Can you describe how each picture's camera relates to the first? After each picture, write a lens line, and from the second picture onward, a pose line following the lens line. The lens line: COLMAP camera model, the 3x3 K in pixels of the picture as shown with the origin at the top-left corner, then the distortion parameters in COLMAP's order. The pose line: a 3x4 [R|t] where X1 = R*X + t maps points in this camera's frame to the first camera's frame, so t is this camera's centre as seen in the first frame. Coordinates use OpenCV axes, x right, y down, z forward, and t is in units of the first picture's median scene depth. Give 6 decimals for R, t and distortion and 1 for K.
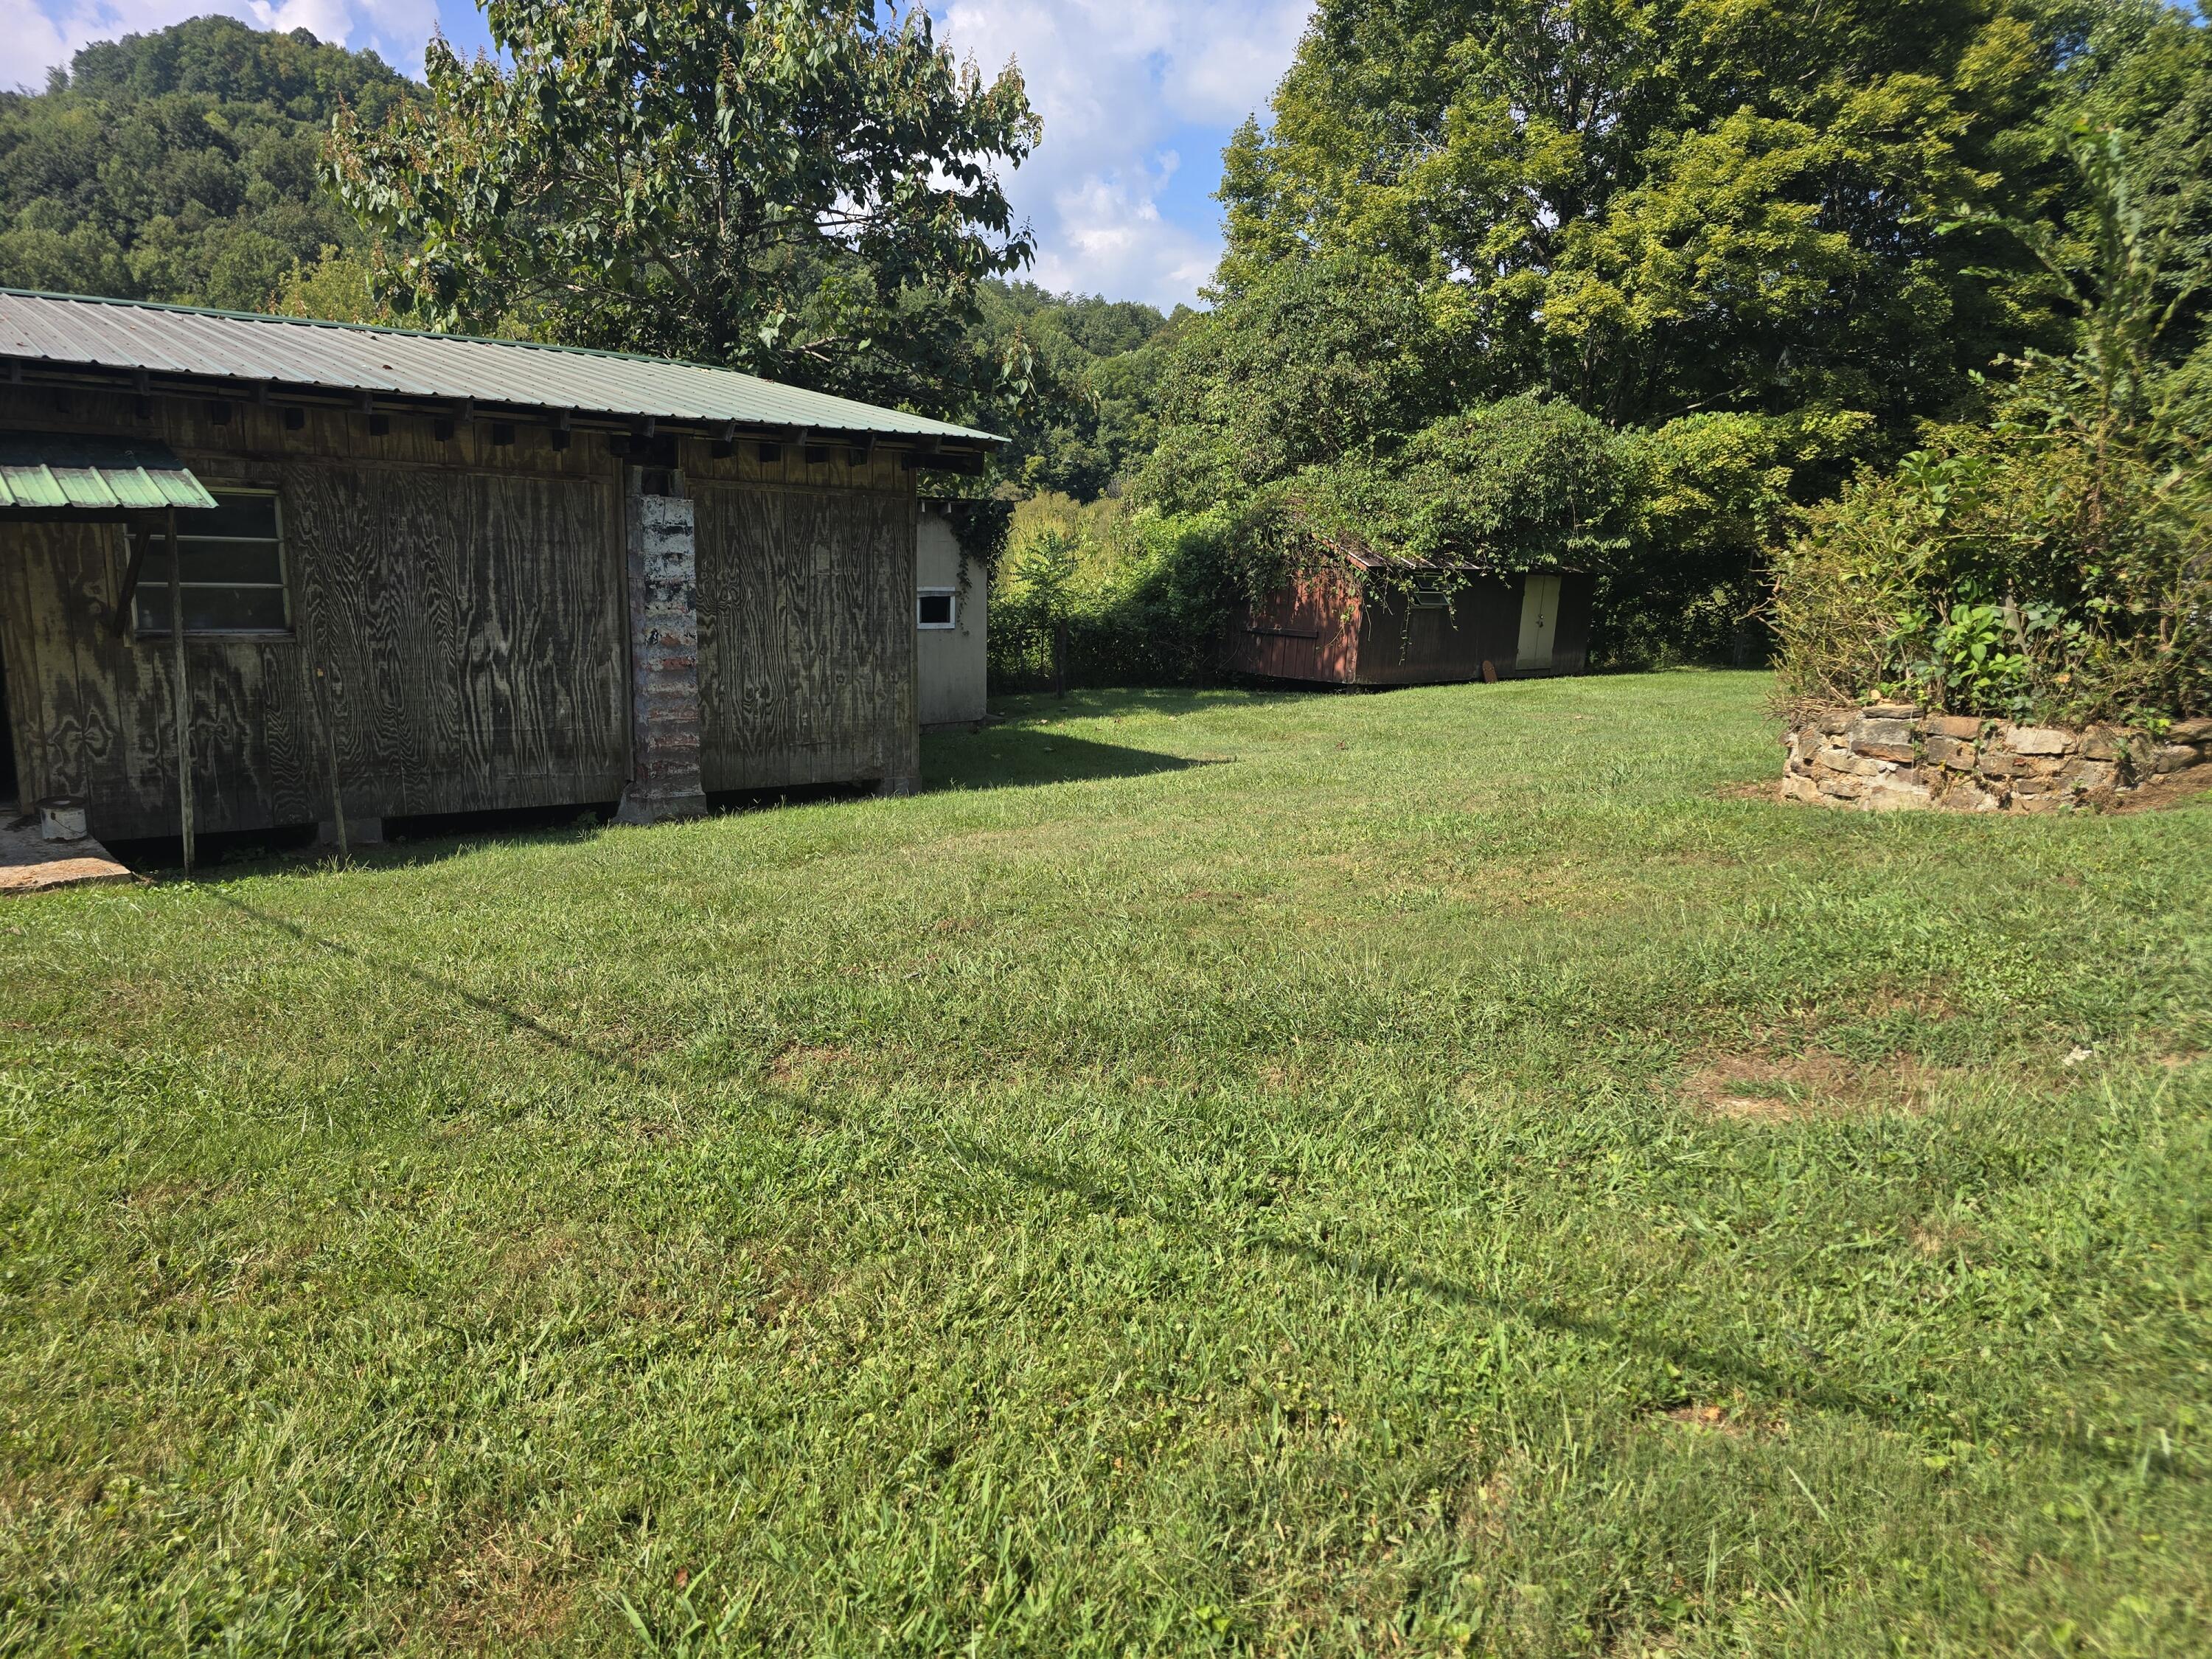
lens RADIAL K [[1449.2, 0, 1113.5], [0, 1449.2, 878.8], [0, 0, 1]] dist [0.047205, -0.055580]
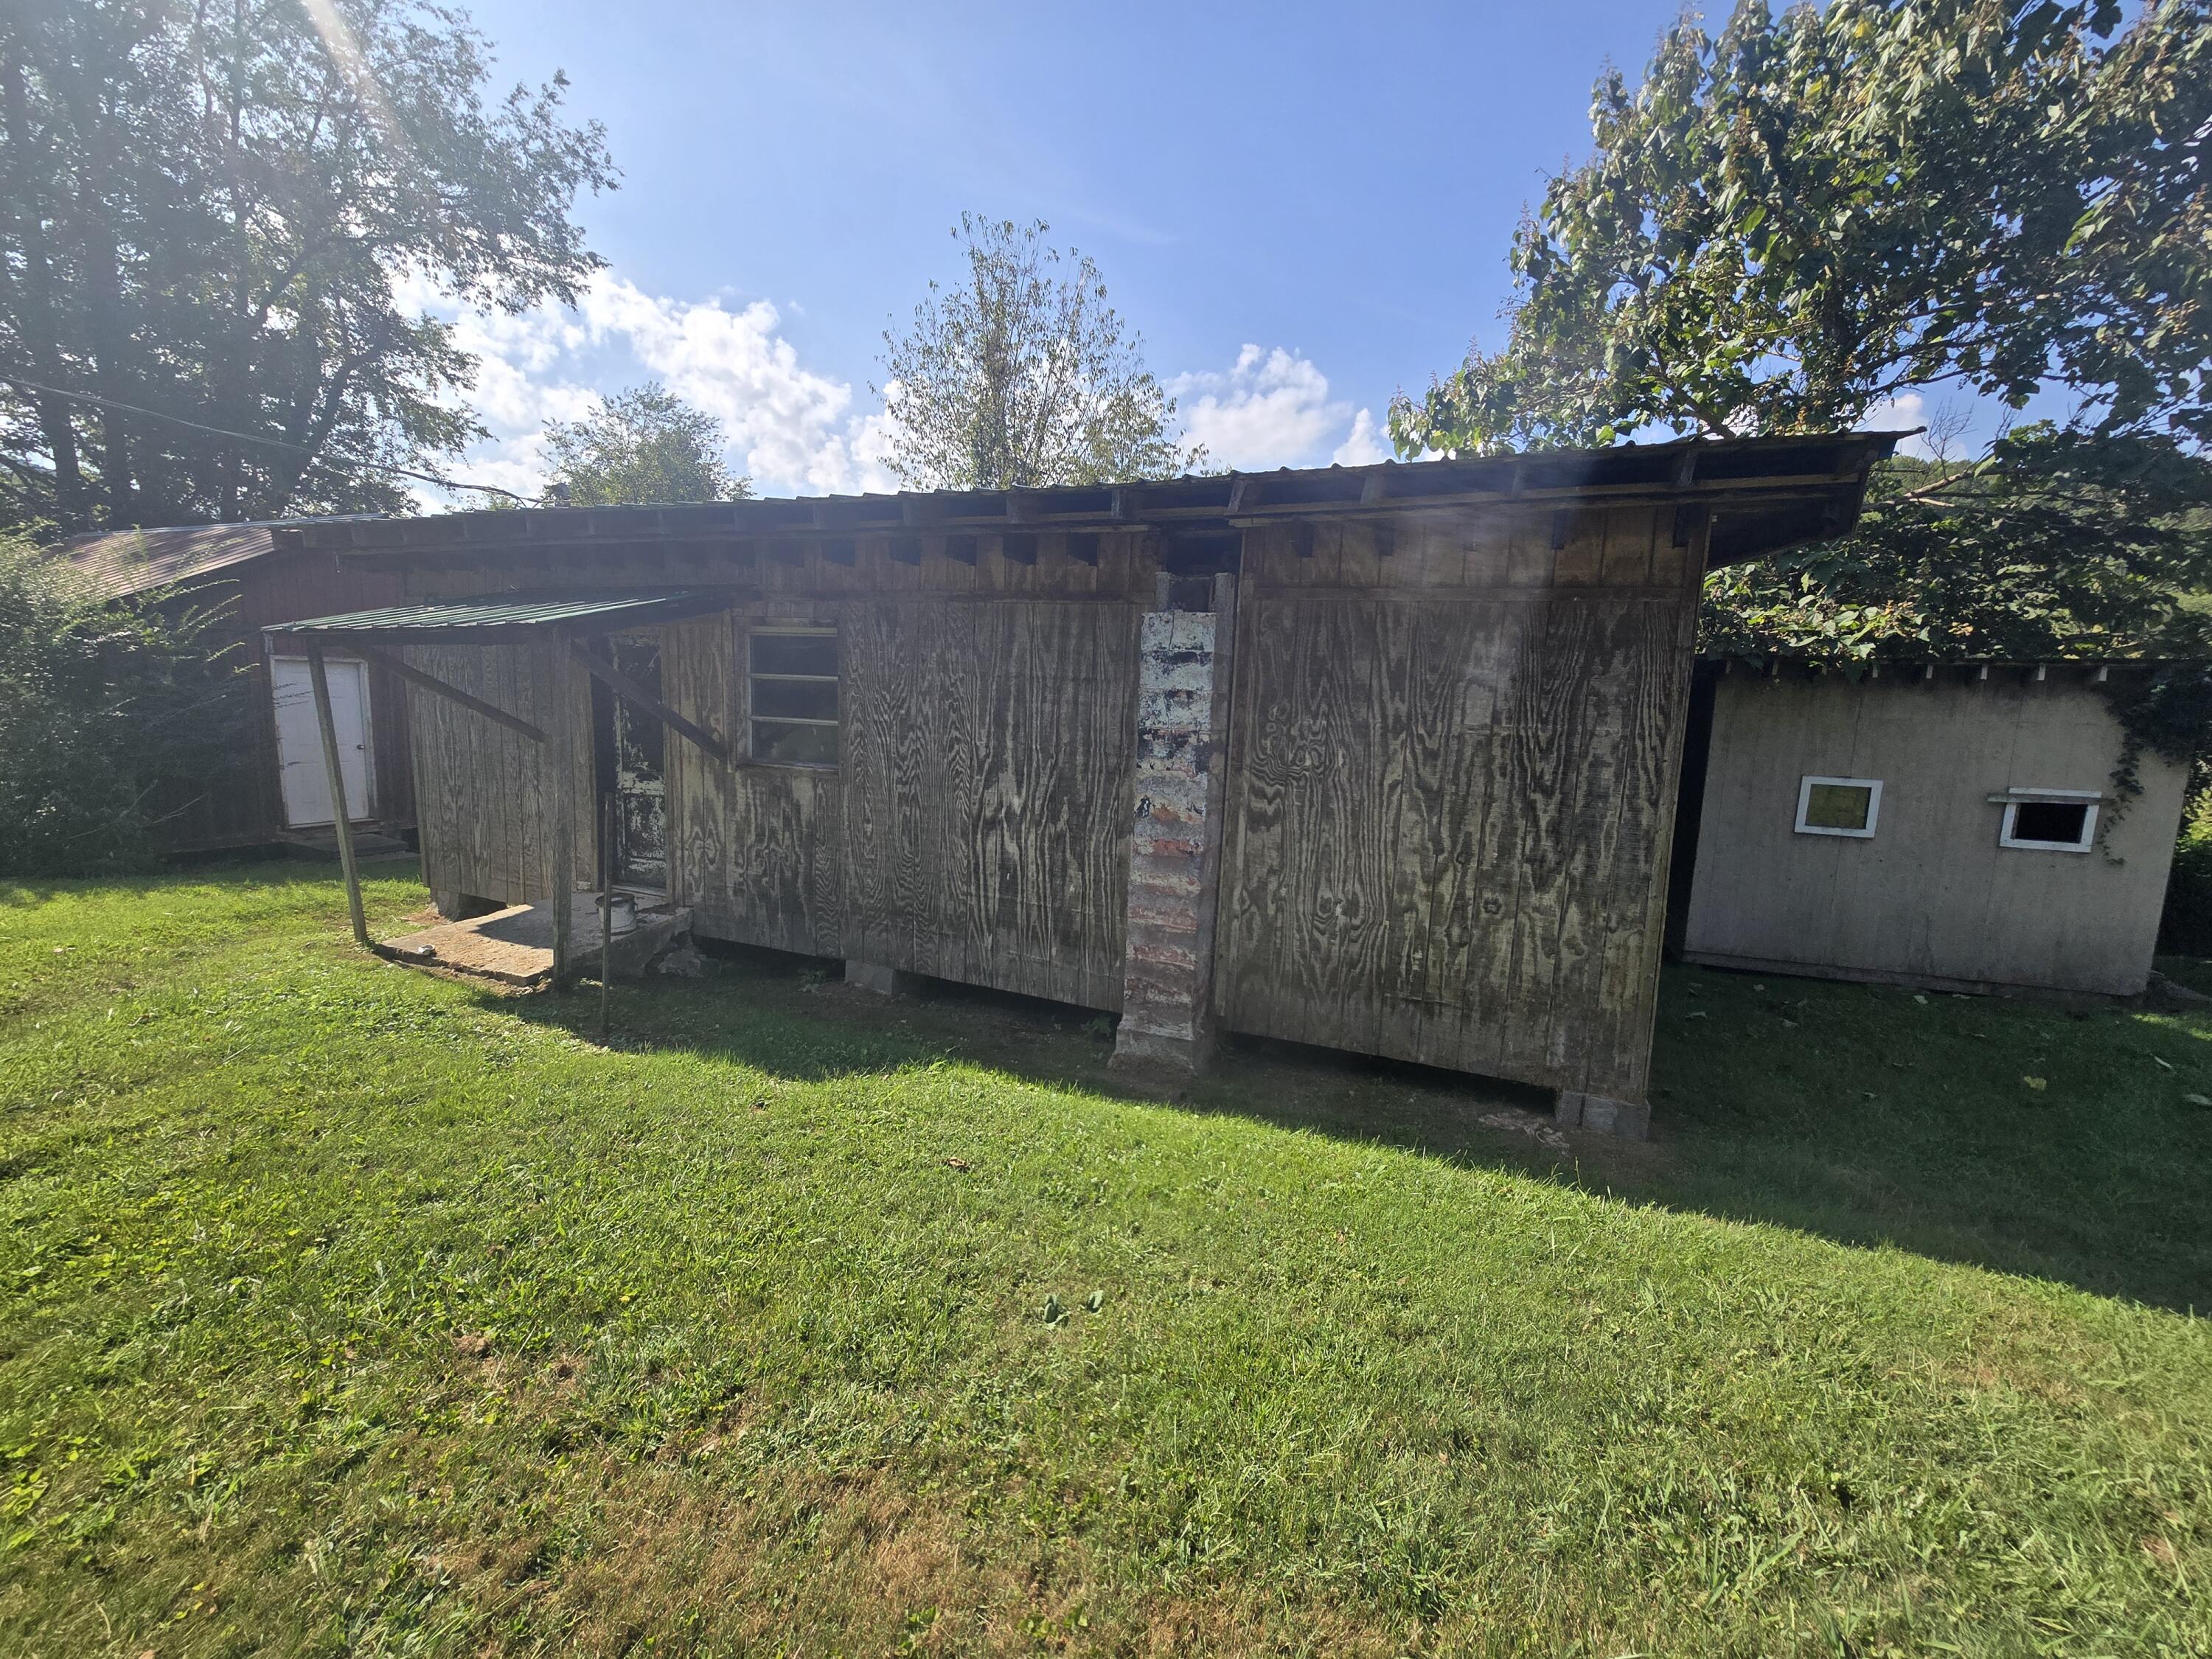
lens RADIAL K [[893.1, 0, 1148.7], [0, 893.1, 833.9], [0, 0, 1]] dist [-0.000378, -0.000074]
pose [[0.485686, 0.108278, -0.867401, 0.062617], [-0.223044, 0.974803, -0.003204, -0.149687], [0.845198, 0.195025, 0.497599, 0.774489]]
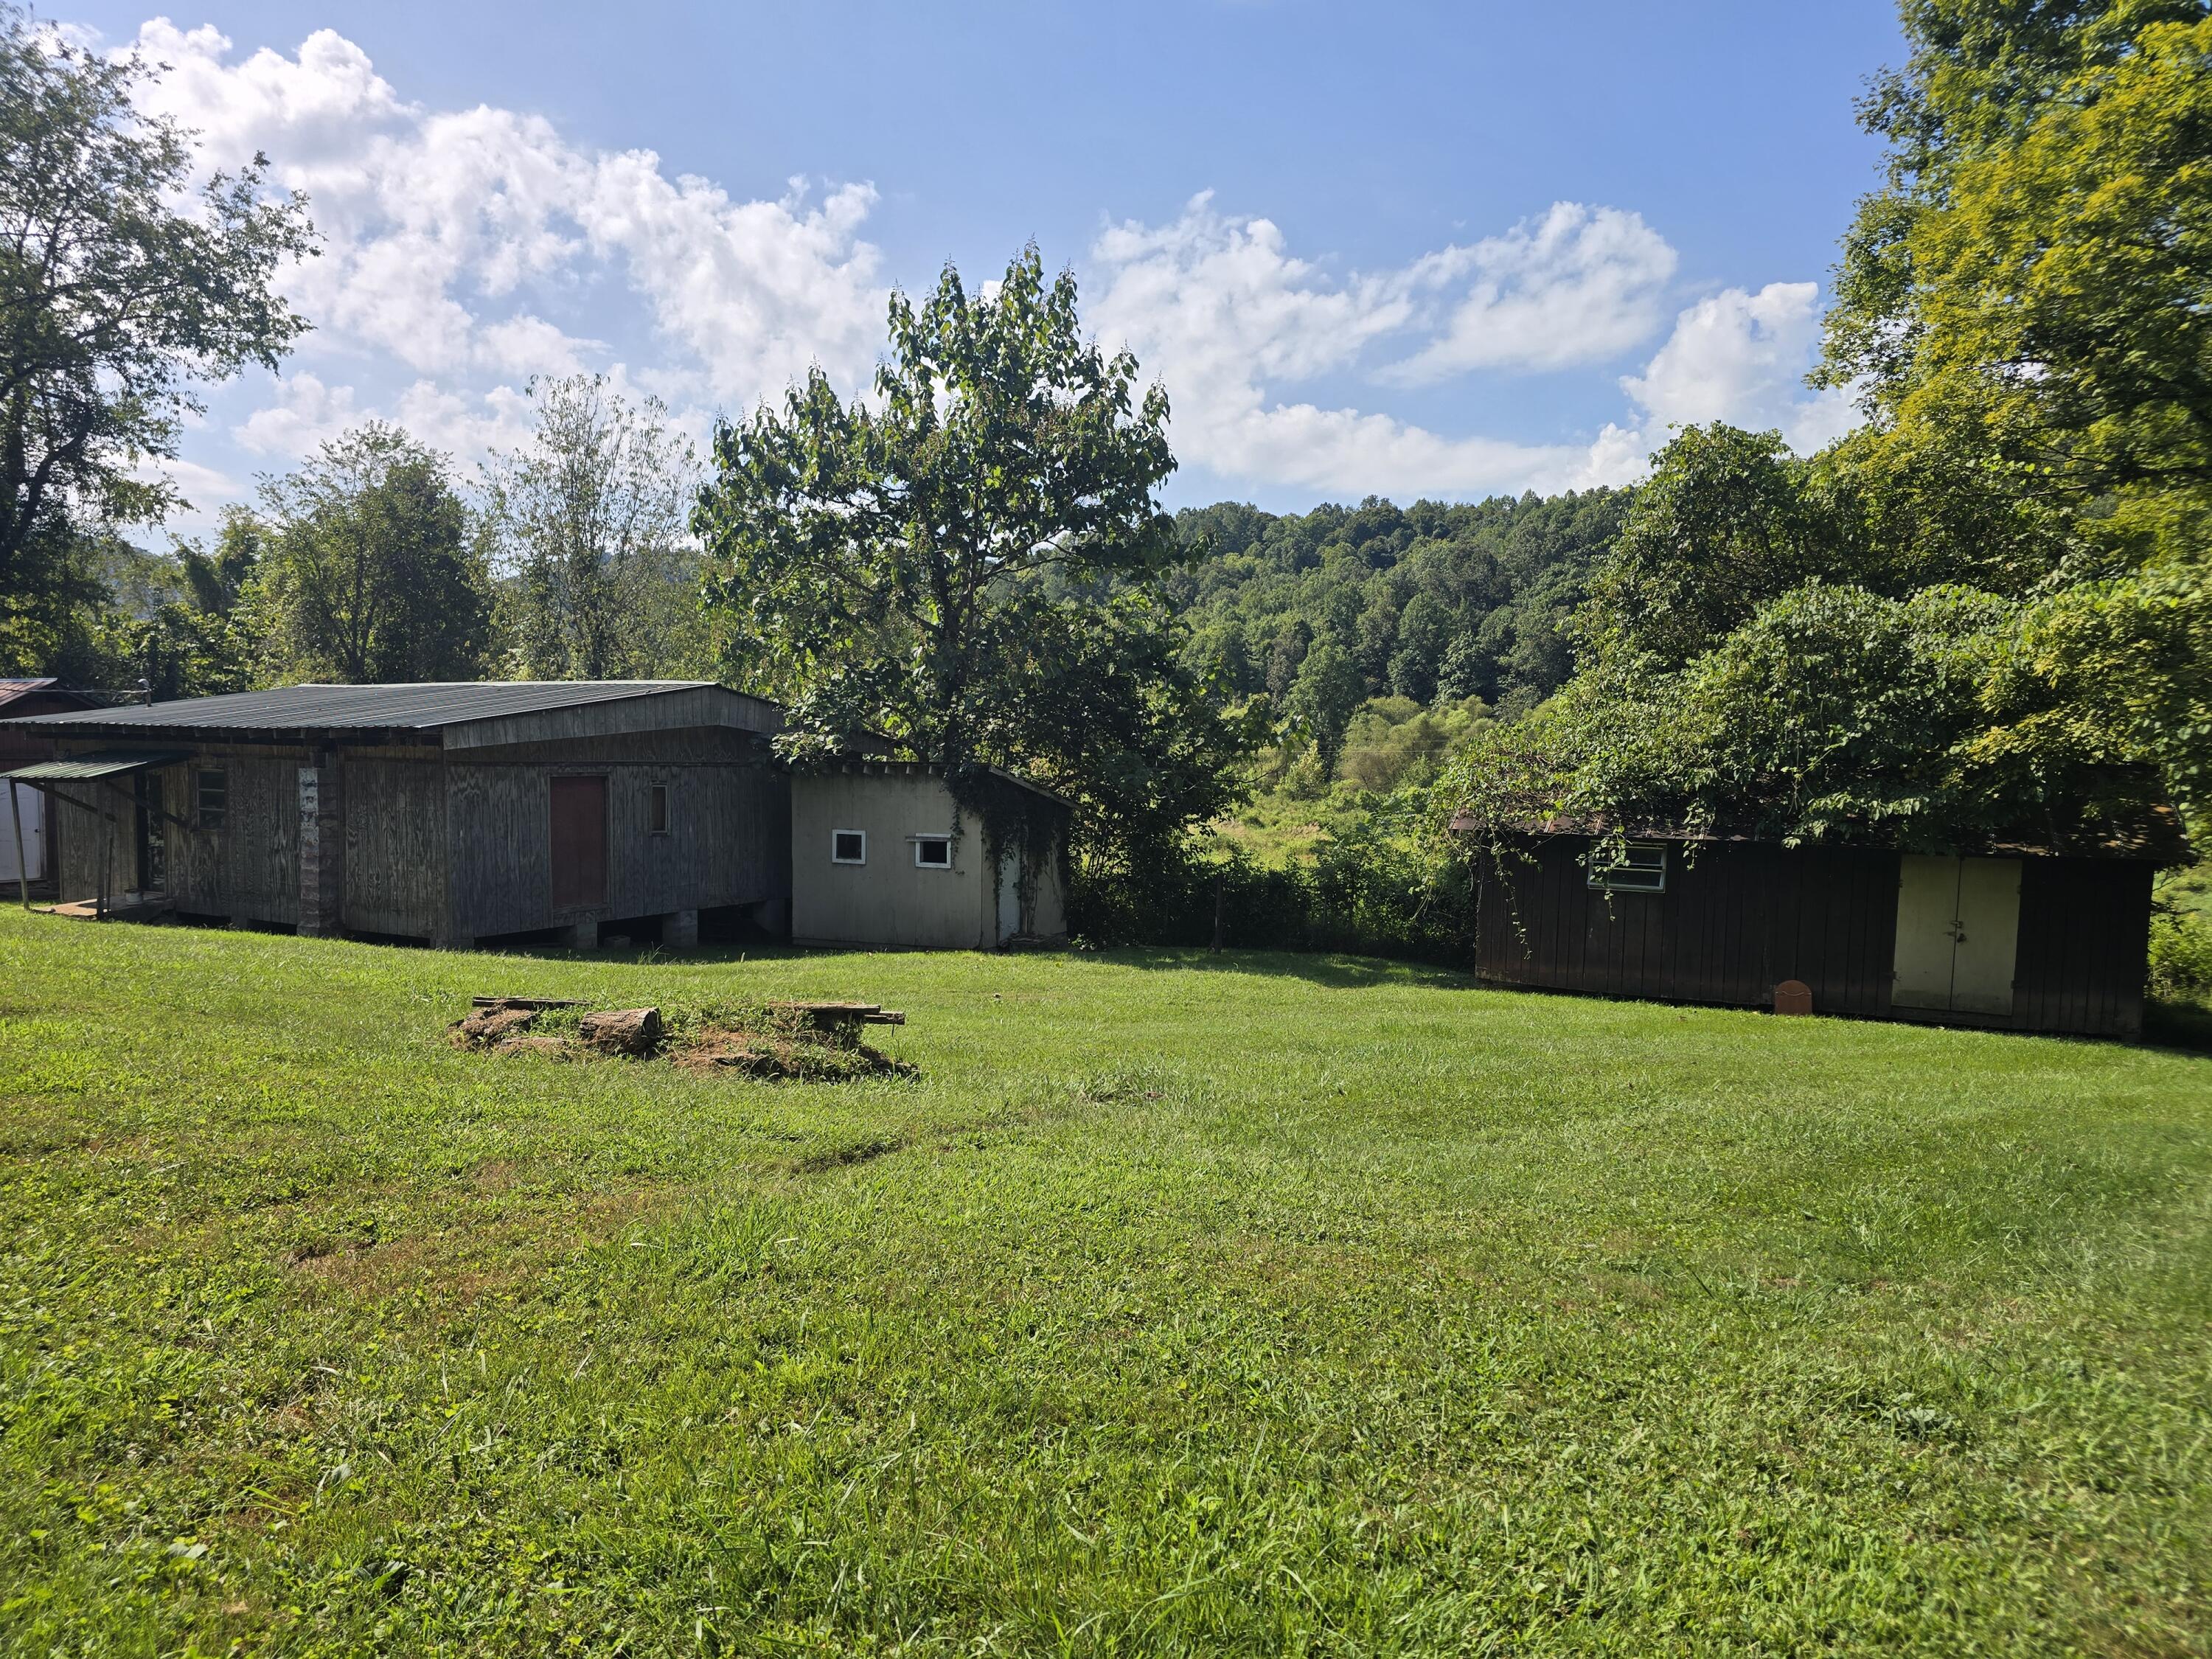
lens RADIAL K [[1483.1, 0, 1148.8], [0, 1483.1, 881.1], [0, 0, 1]] dist [0.073957, -0.065796]
pose [[0.397620, 0.043811, -0.916504, 1.878493], [-0.212464, 0.976108, -0.045516, -0.253360], [0.892613, 0.212822, 0.397428, 1.191773]]
